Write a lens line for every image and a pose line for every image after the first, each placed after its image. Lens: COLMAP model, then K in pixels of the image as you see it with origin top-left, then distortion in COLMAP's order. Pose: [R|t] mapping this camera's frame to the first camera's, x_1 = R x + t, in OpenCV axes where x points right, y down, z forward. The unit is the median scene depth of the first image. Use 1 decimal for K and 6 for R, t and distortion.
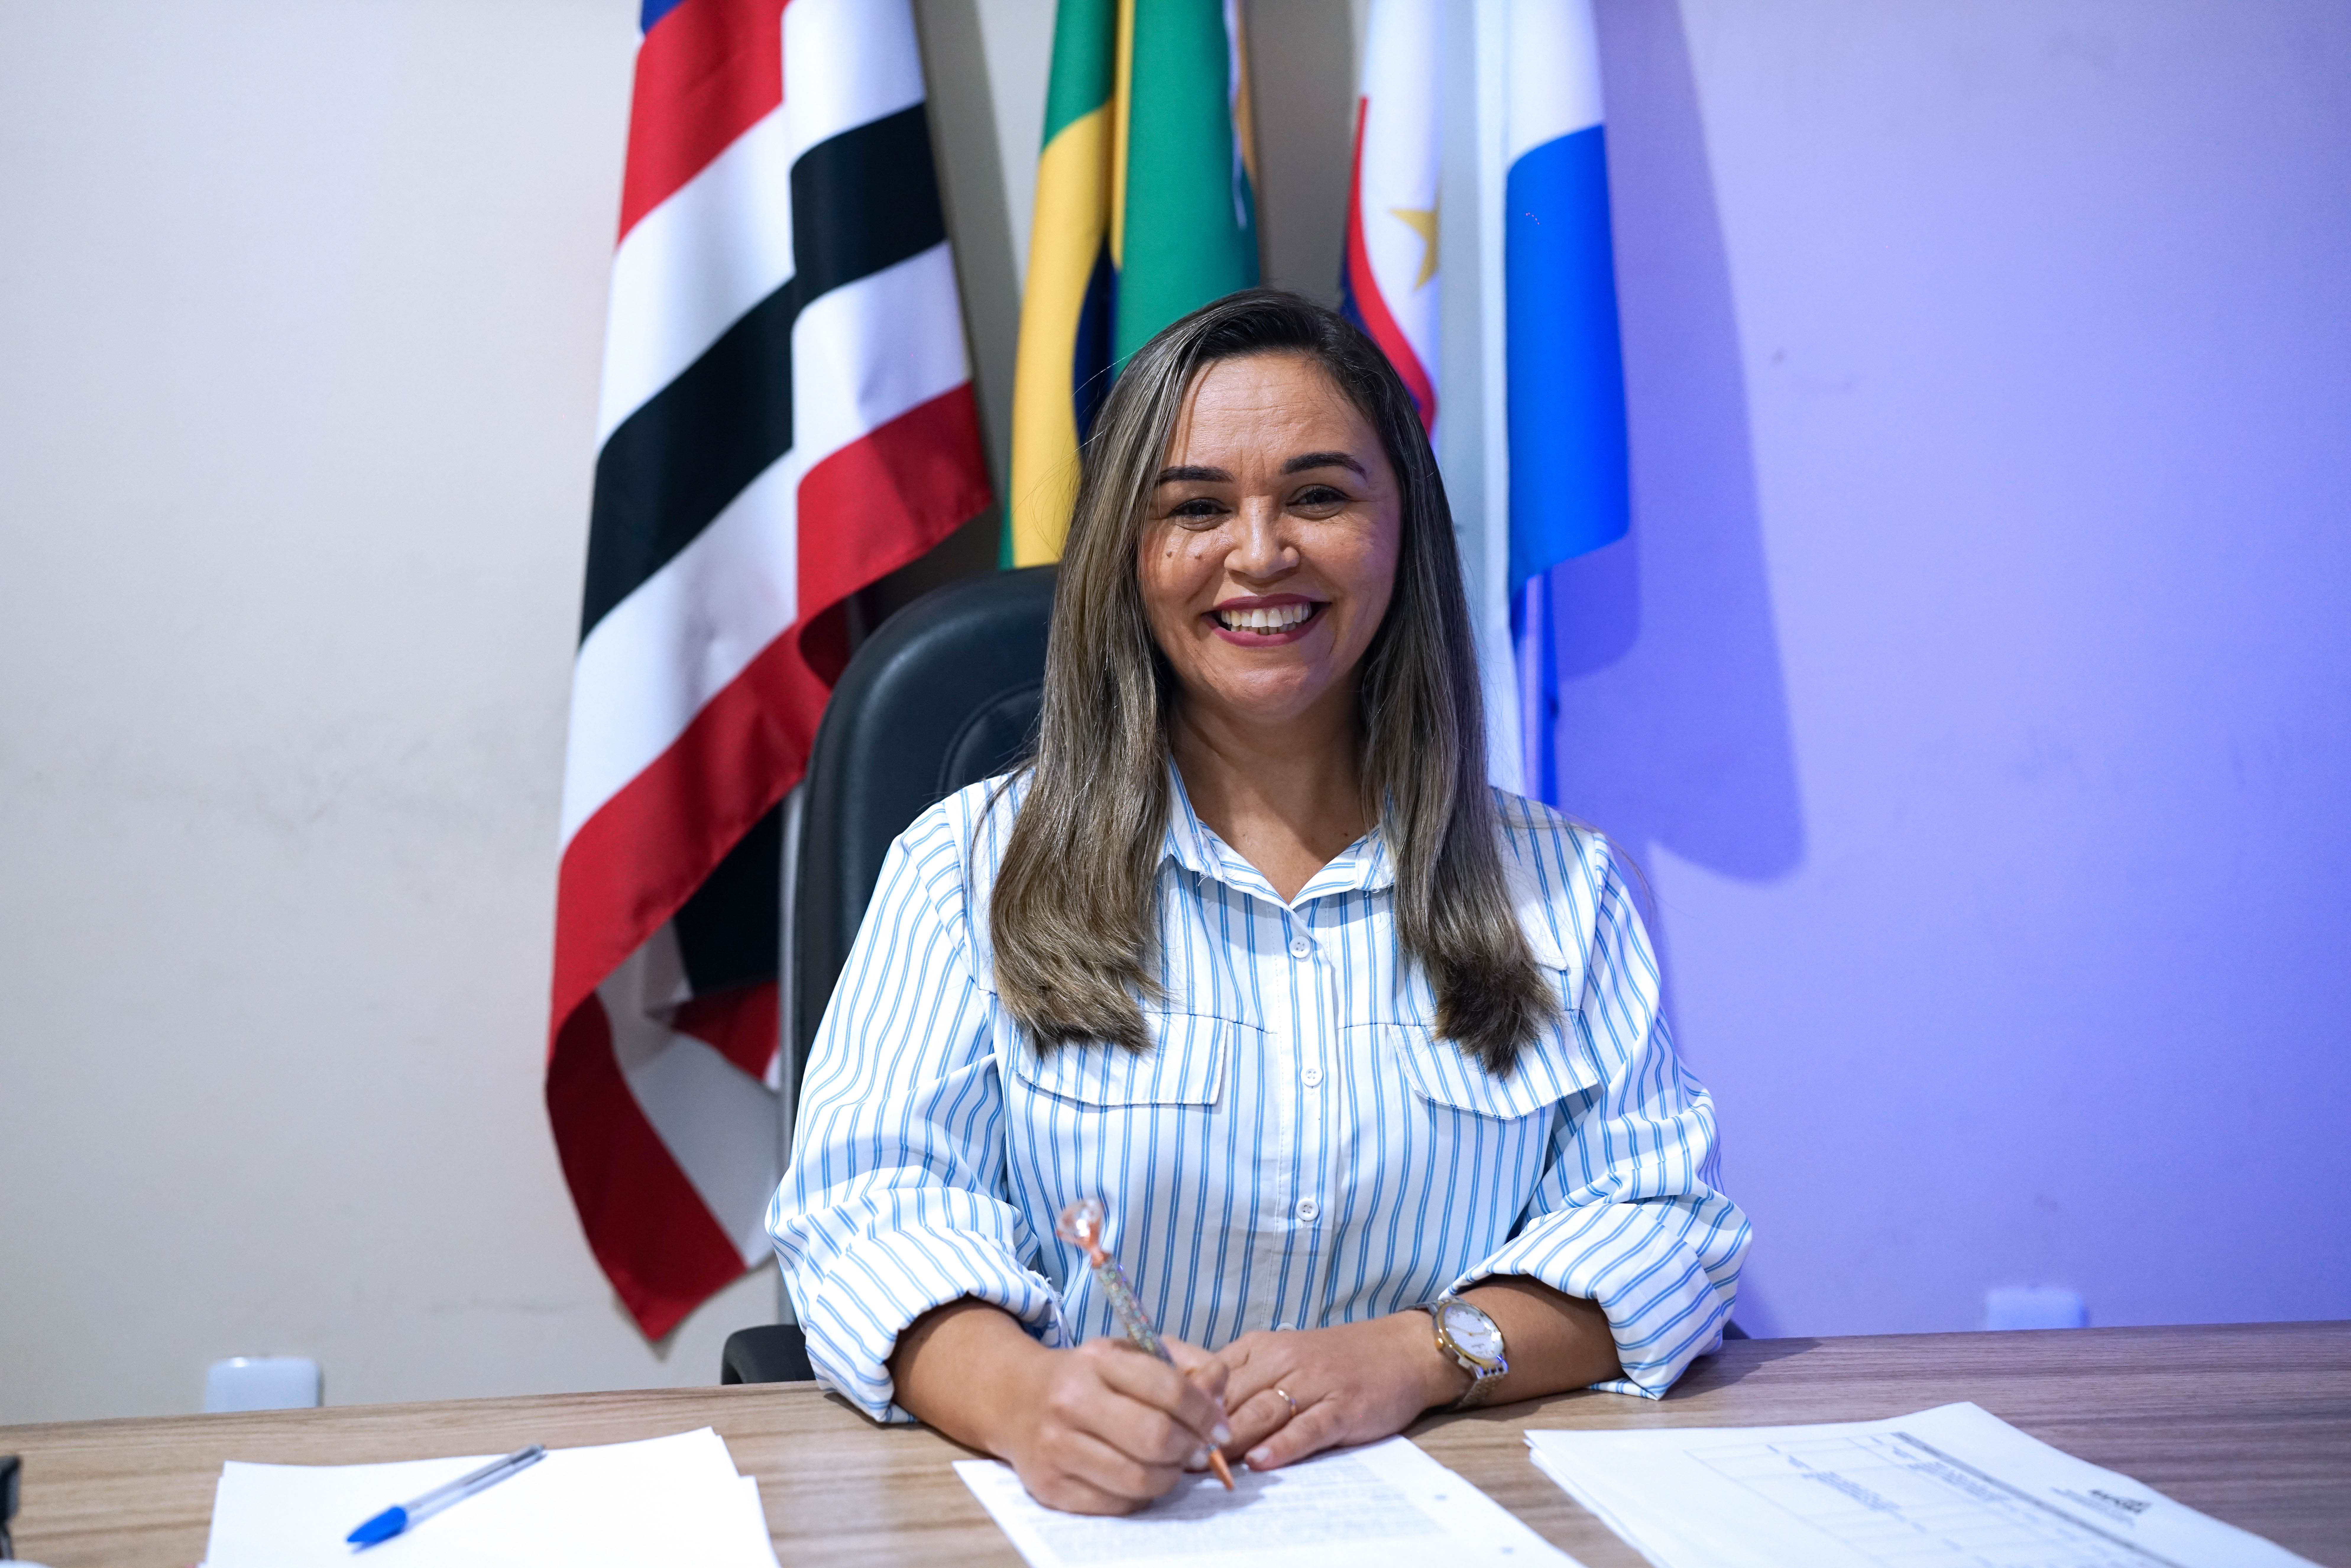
lens RADIAL K [[3270.4, 0, 1170.3], [0, 3270.4, 795.8], [0, 0, 1]] dist [0.099685, 0.499116]
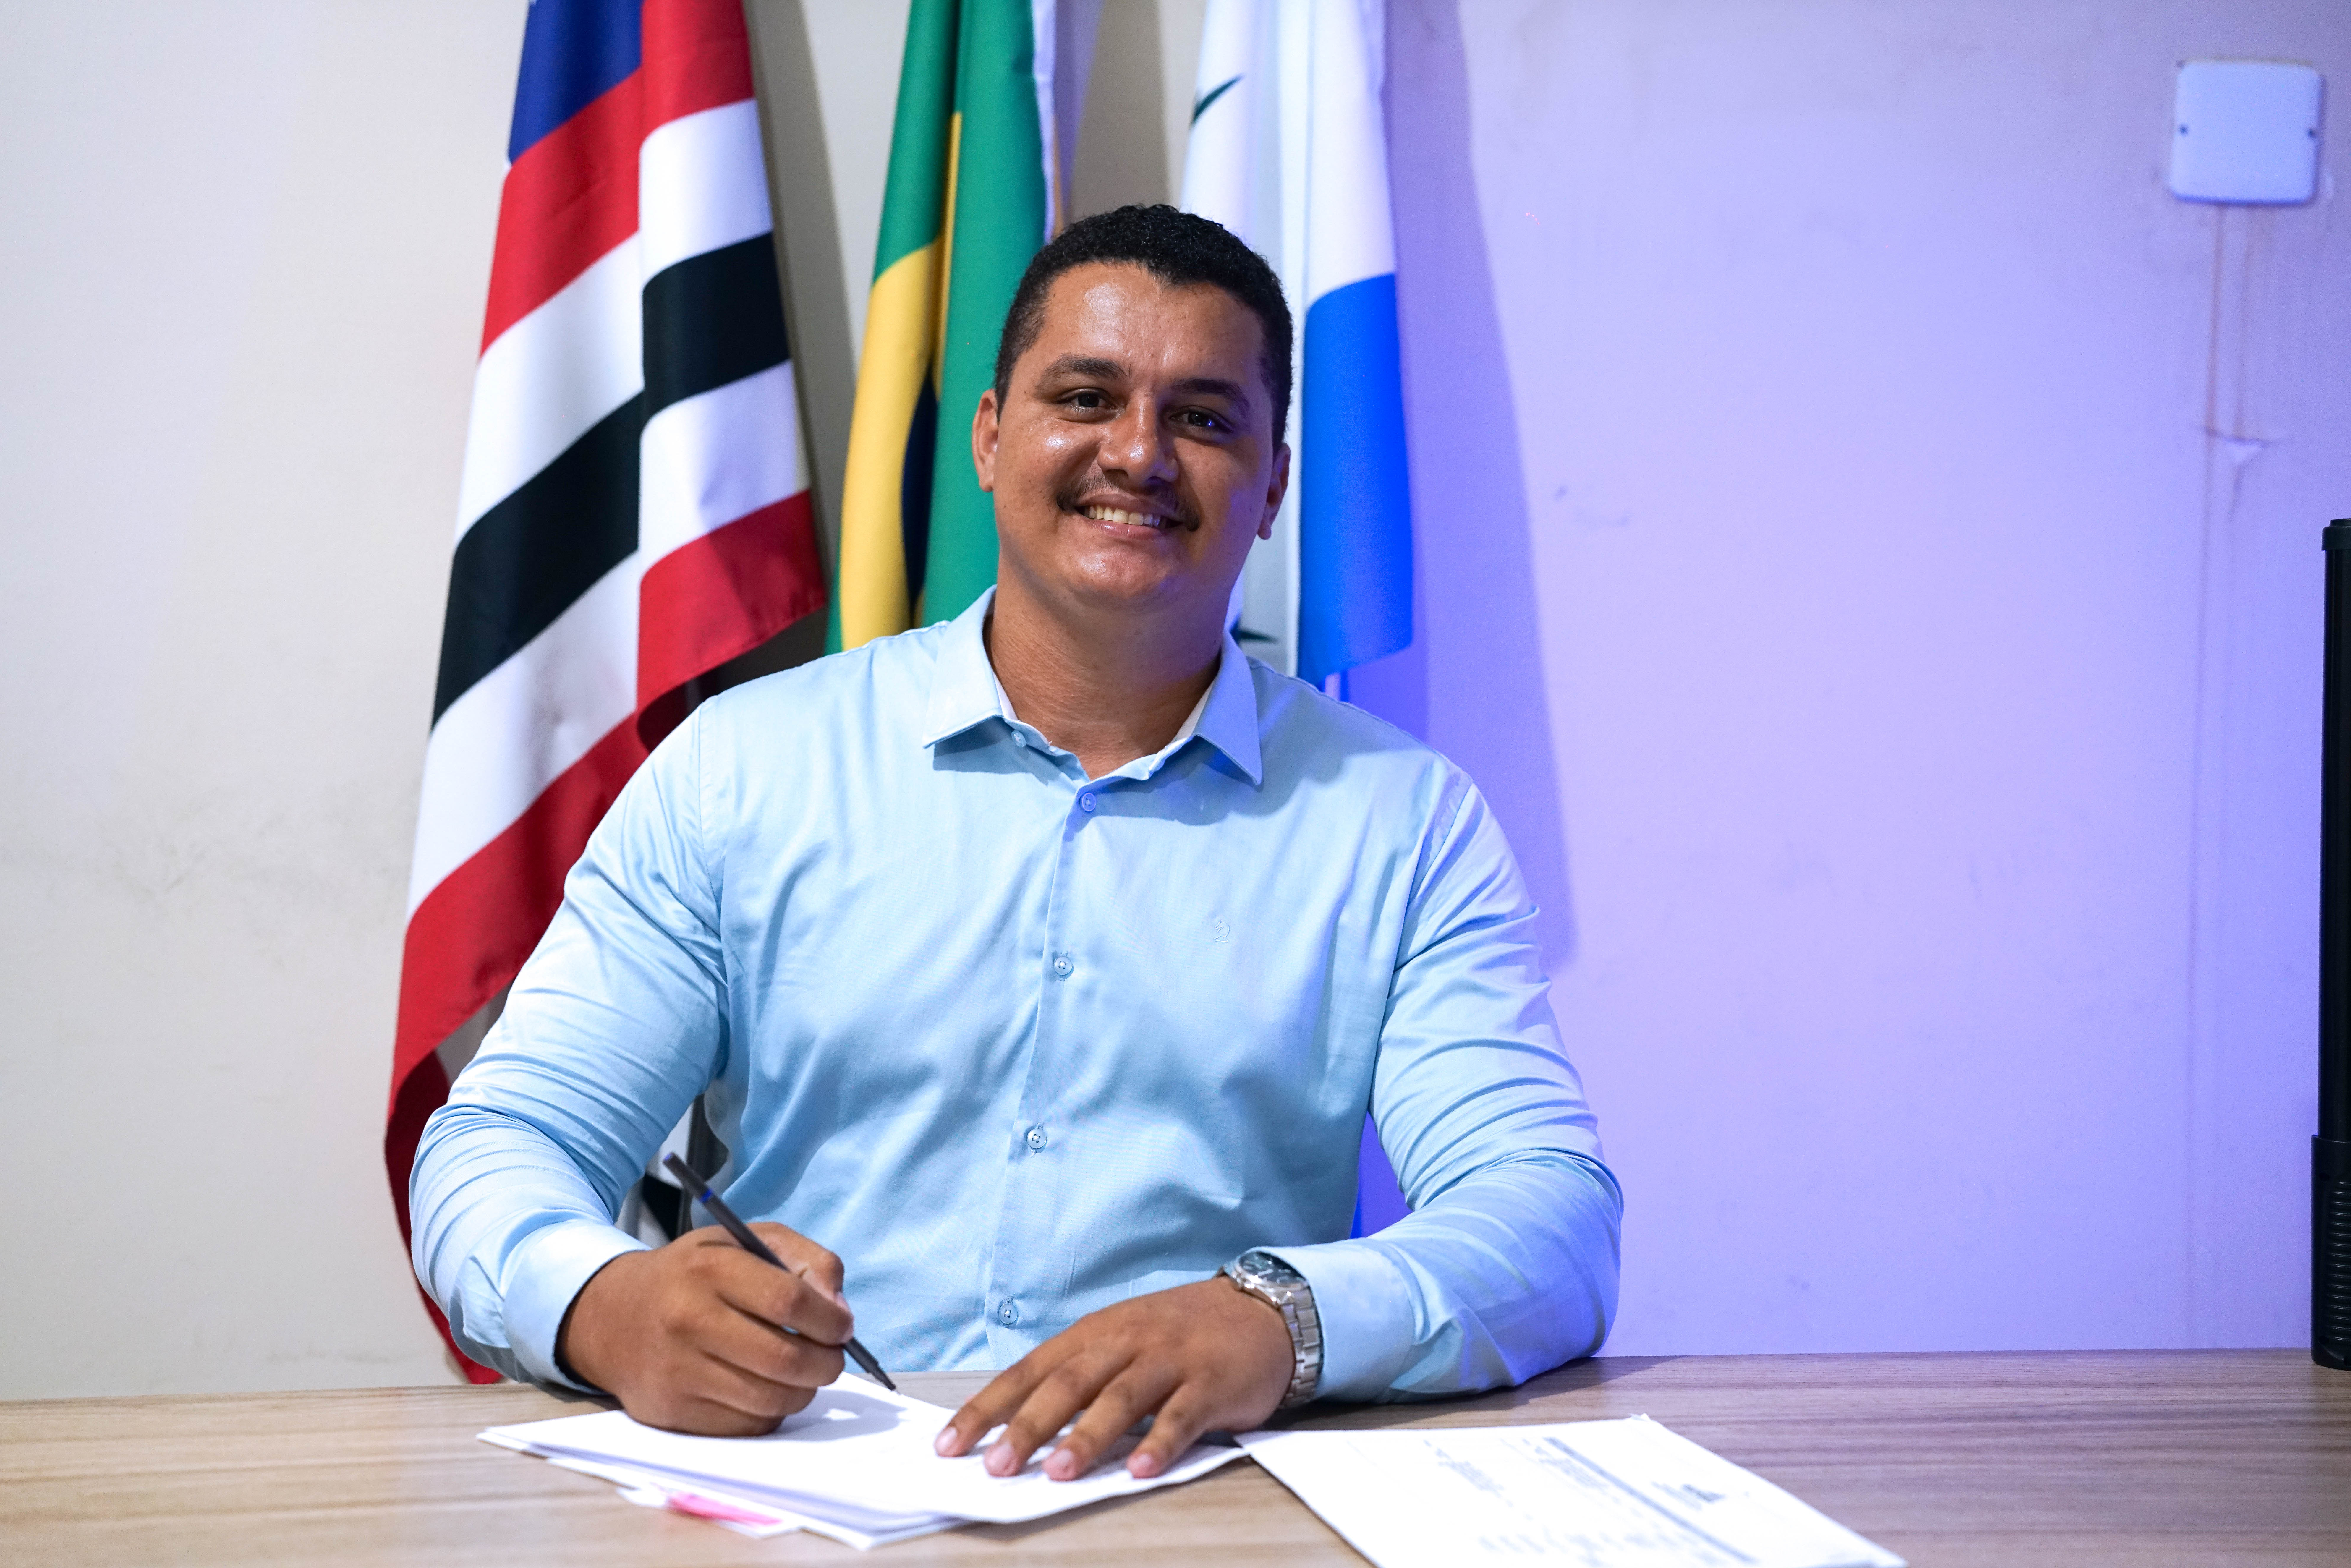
lens RADIAL K [[3270.4, 0, 1170.3], [0, 3270.4, 795.8], [0, 0, 1]] dist [0.099685, 0.499116]
pose [[0.999087, 0.022481, 0.036332, 0.021596], [-0.020737, 0.998647, -0.047695, 0.023151], [-0.037355, 0.046898, 0.998201, -0.076201]]
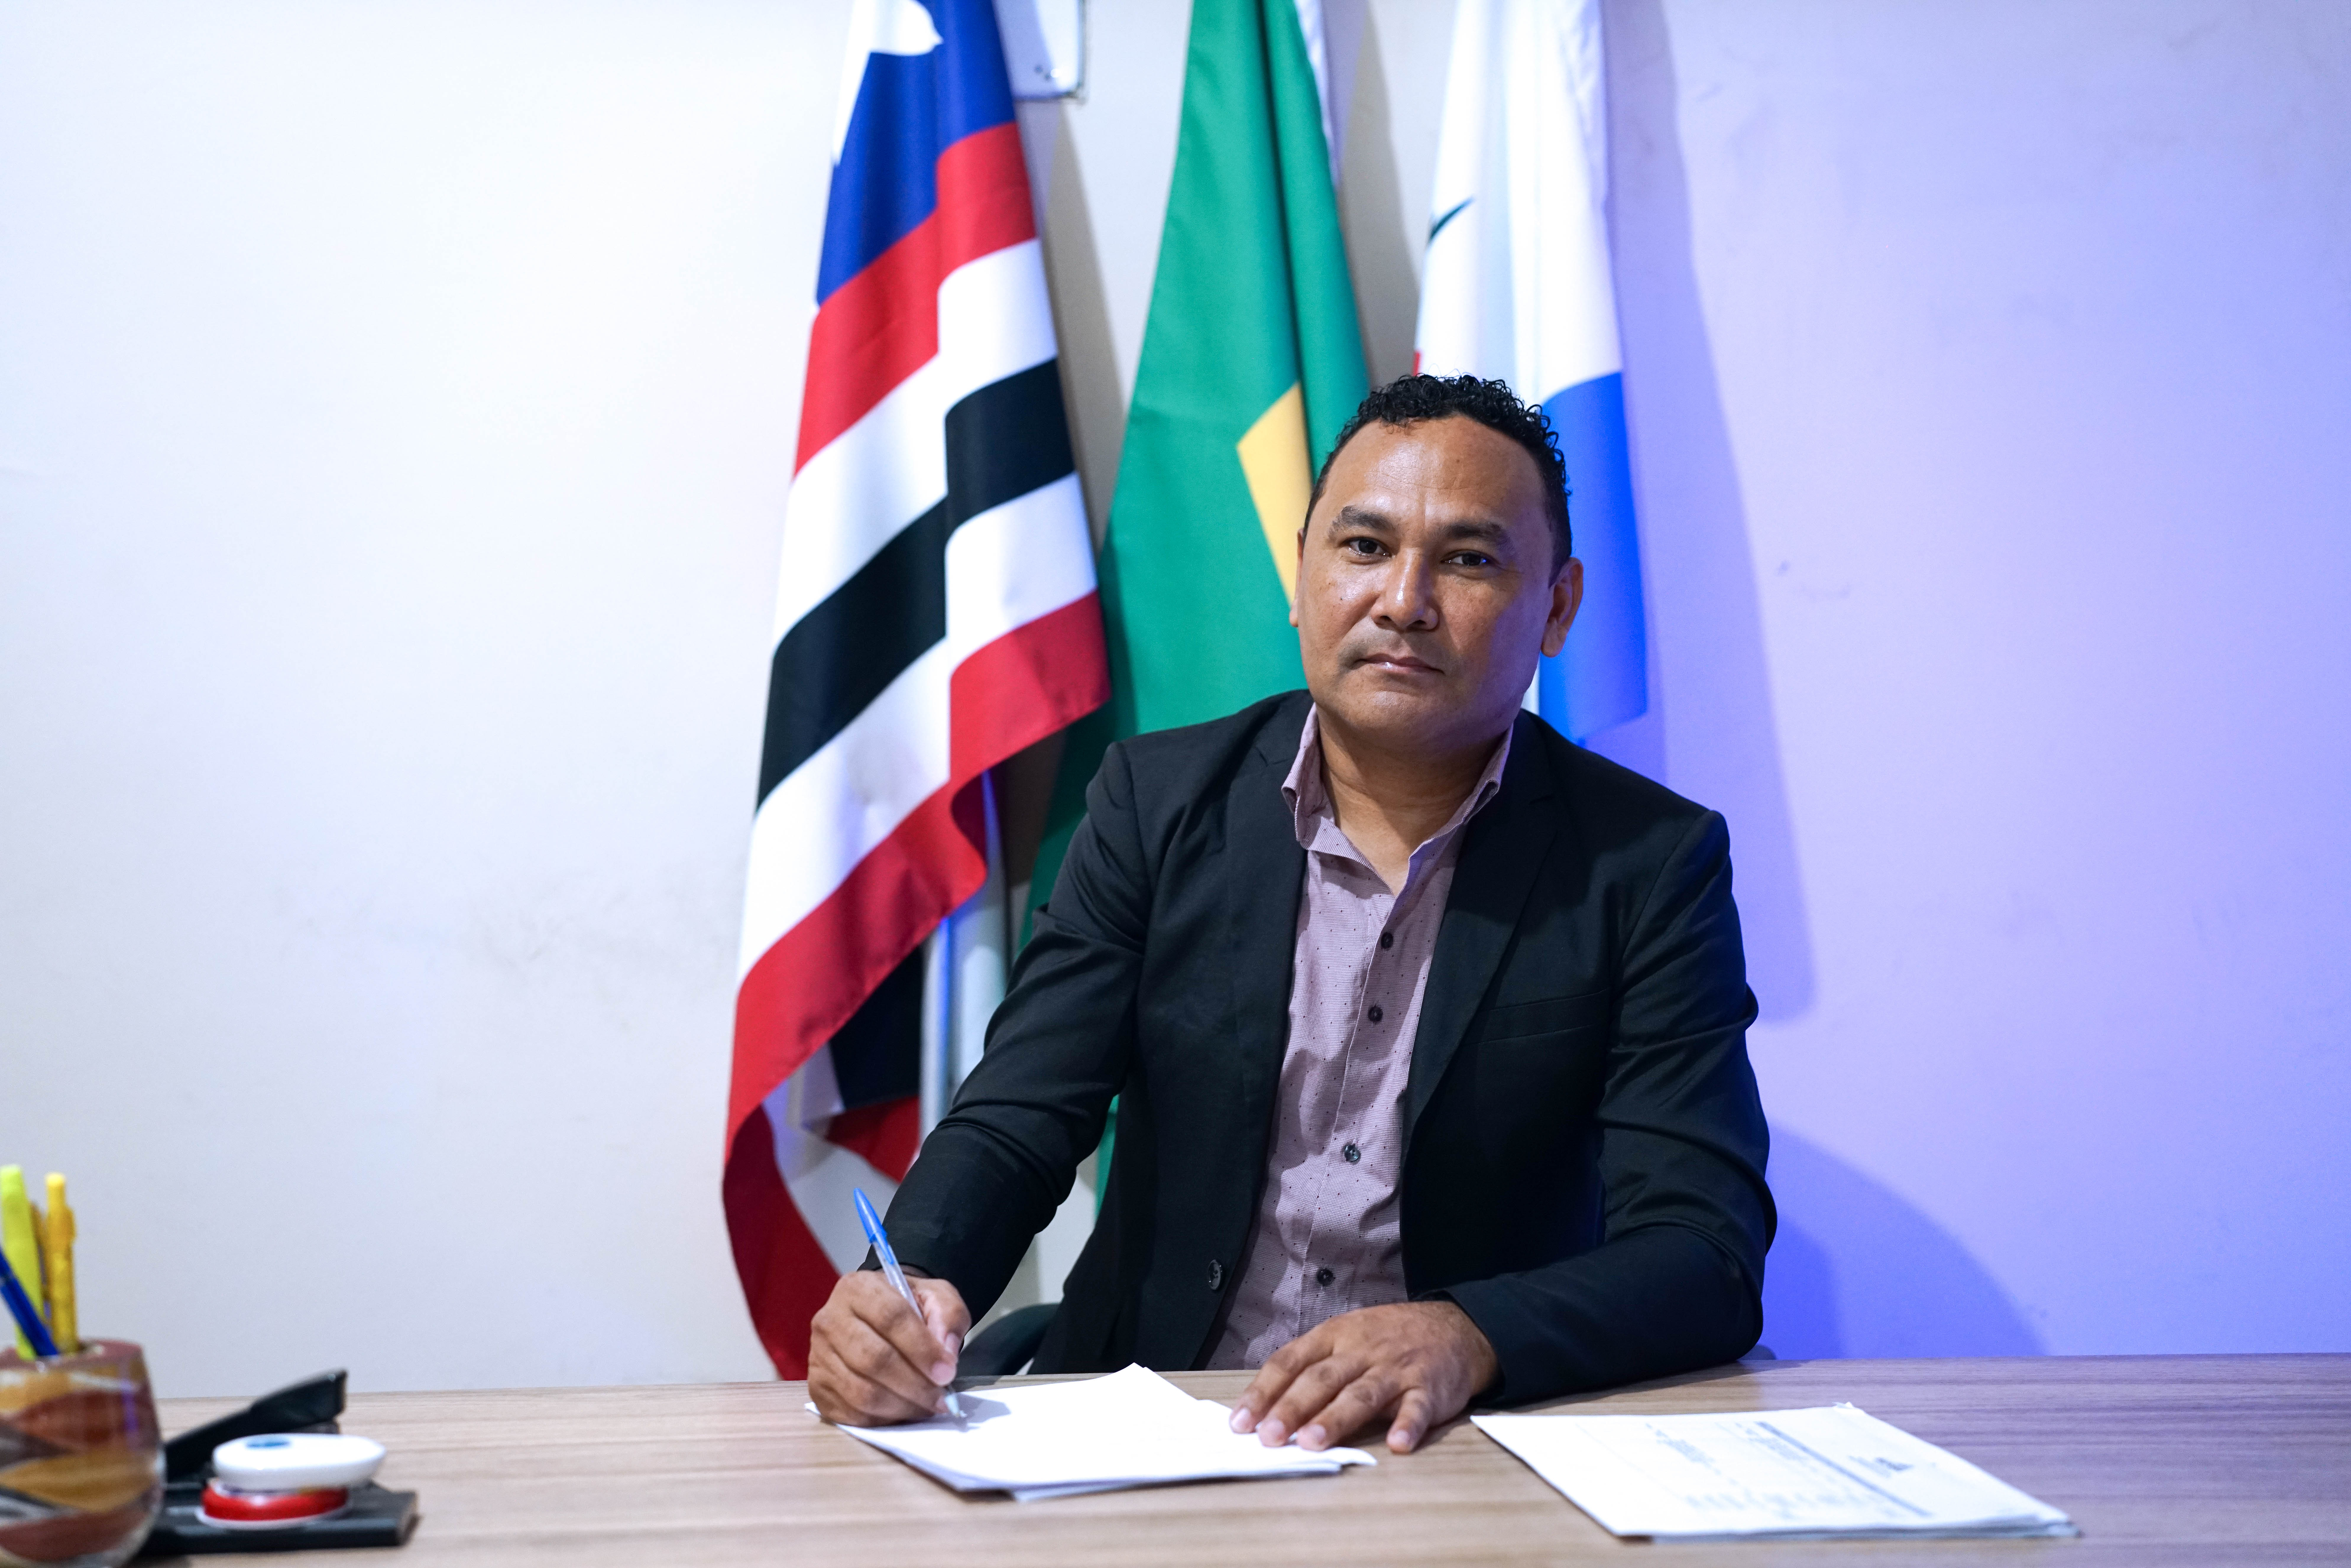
lens RADIAL K [[3248.2, 0, 1175.5], [0, 3248.2, 784.0], [0, 0, 1]] dist [0.175654, 0.021898]
pose [[0.998828, 0.000515, -0.048405, 0.029555], [-0.004022, 0.997369, -0.072382, 0.030392], [0.048240, 0.072492, 0.996202, -0.173832]]
